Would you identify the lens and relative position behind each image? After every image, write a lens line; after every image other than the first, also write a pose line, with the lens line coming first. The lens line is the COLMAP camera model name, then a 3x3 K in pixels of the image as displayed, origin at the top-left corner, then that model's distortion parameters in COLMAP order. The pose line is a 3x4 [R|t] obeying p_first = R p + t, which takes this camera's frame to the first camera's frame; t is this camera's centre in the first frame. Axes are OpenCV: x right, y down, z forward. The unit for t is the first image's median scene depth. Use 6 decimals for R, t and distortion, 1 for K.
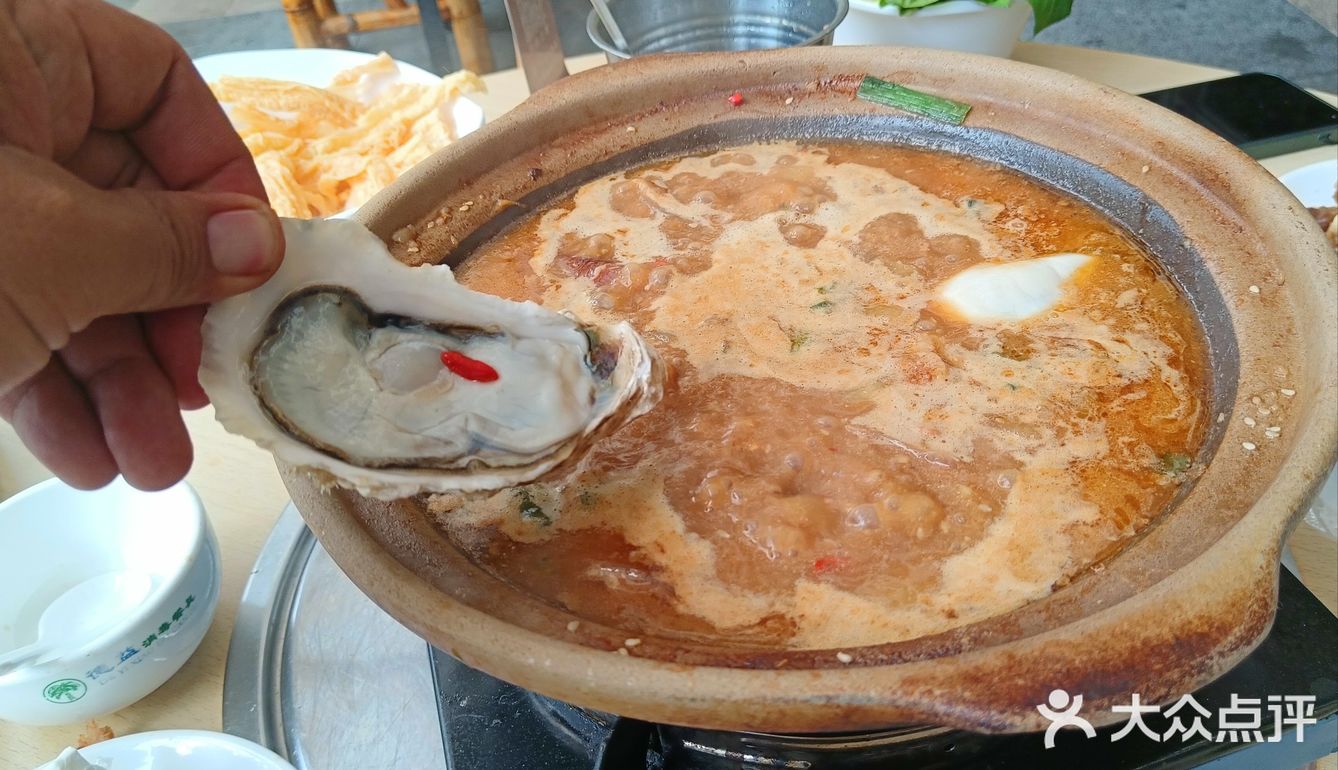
lens RADIAL K [[1037.6, 0, 658.9], [0, 1037.6, 380.7], [0, 0, 1]] dist [-0.003930, 0.001244]
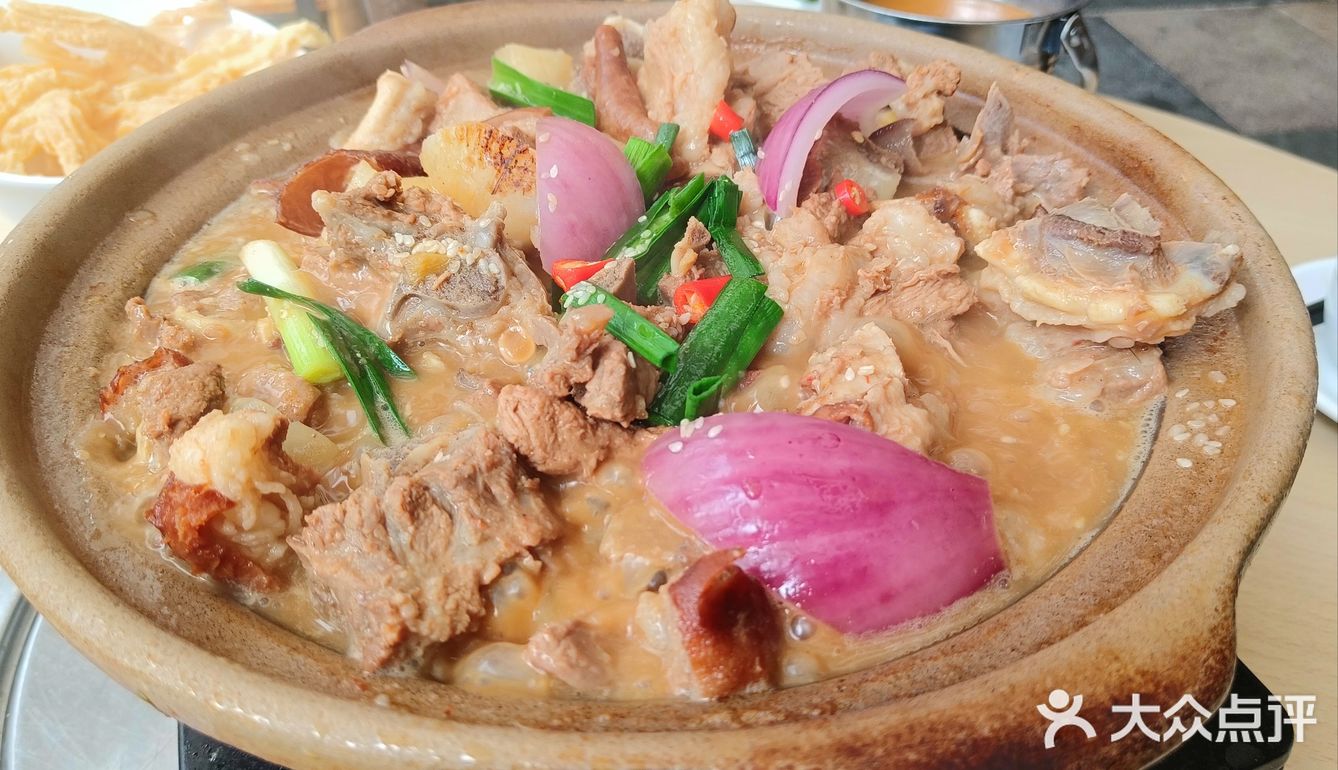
lens RADIAL K [[1037.6, 0, 679.0], [0, 1037.6, 385.3], [0, 0, 1]] dist [-0.003930, 0.001244]
pose [[0.988575, 0.063082, 0.136896, 0.062849], [-0.058604, 0.997614, -0.036503, 0.059373], [-0.138872, 0.028063, 0.989913, 0.261959]]
